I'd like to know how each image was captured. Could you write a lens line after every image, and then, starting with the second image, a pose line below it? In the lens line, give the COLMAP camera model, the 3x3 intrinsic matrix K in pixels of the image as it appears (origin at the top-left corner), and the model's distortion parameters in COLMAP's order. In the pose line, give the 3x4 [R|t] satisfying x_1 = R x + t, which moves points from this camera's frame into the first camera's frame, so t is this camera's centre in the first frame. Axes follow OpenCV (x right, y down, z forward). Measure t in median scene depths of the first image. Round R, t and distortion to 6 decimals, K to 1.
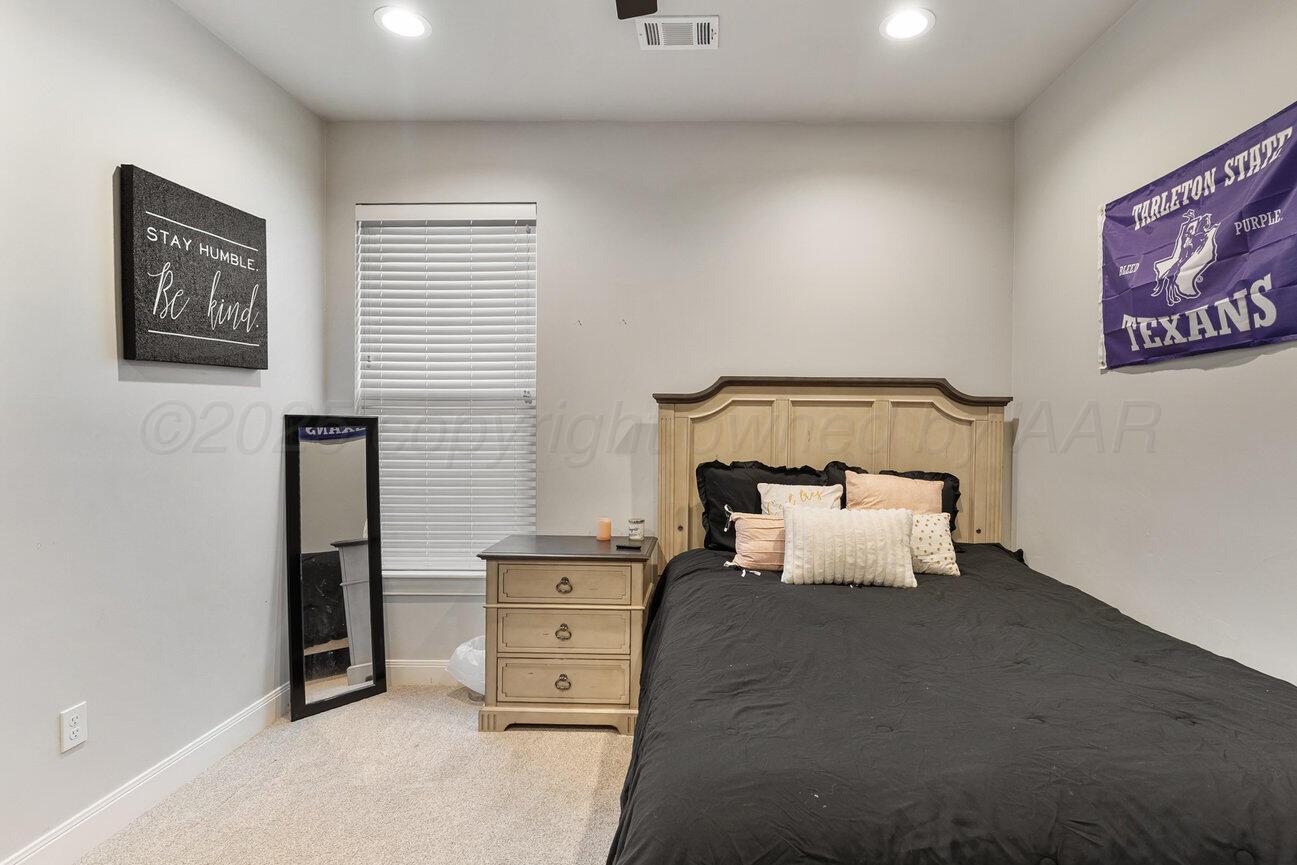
lens RADIAL K [[638.8, 0, 645.3], [0, 638.8, 406.9], [0, 0, 1]] dist [-0.000512, 0.000627]
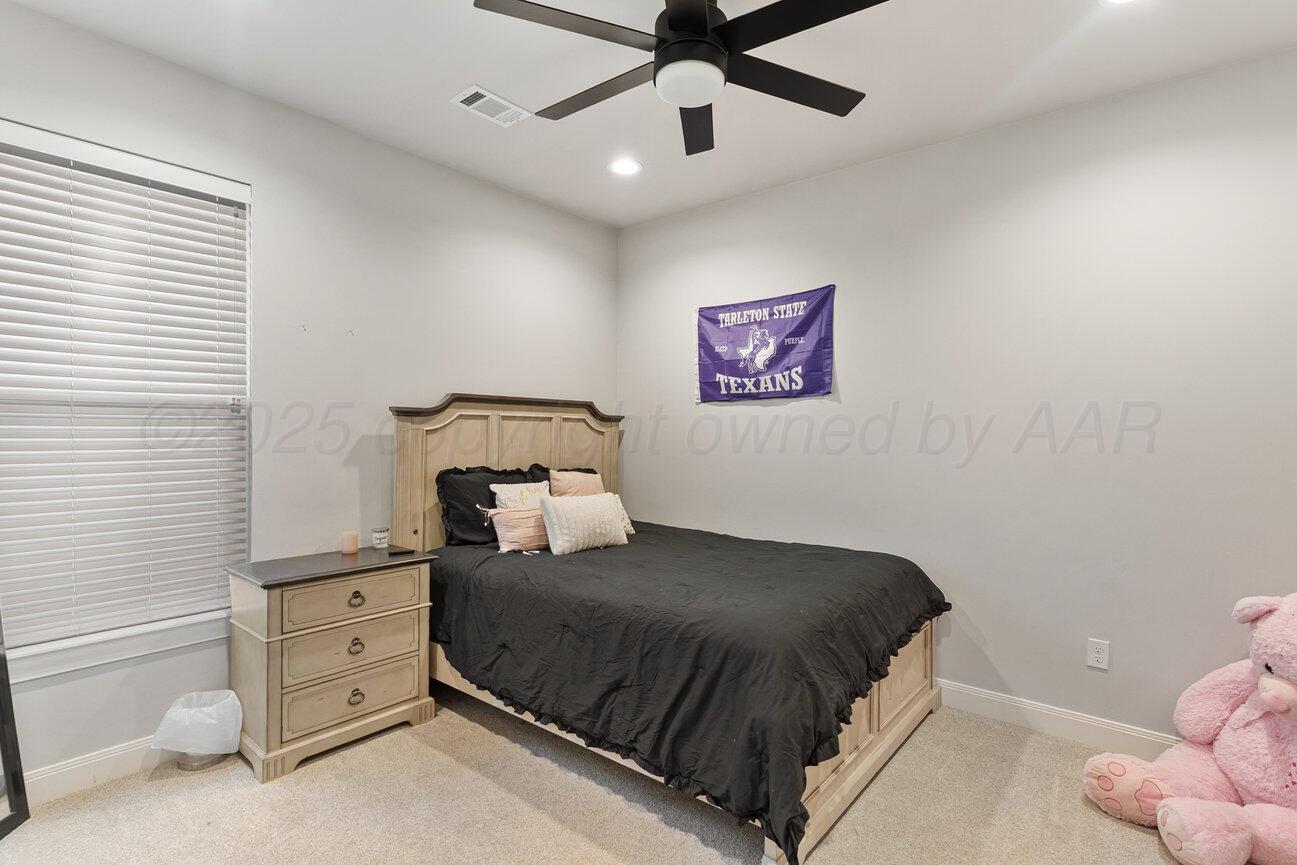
lens RADIAL K [[638.8, 0, 645.3], [0, 638.8, 406.9], [0, 0, 1]] dist [-0.000512, 0.000627]
pose [[0.618761, 0.027594, 0.785094, -0.654093], [-0.017611, 0.999619, -0.021254, -0.006048], [-0.785382, -0.000675, 0.619012, 0.033521]]
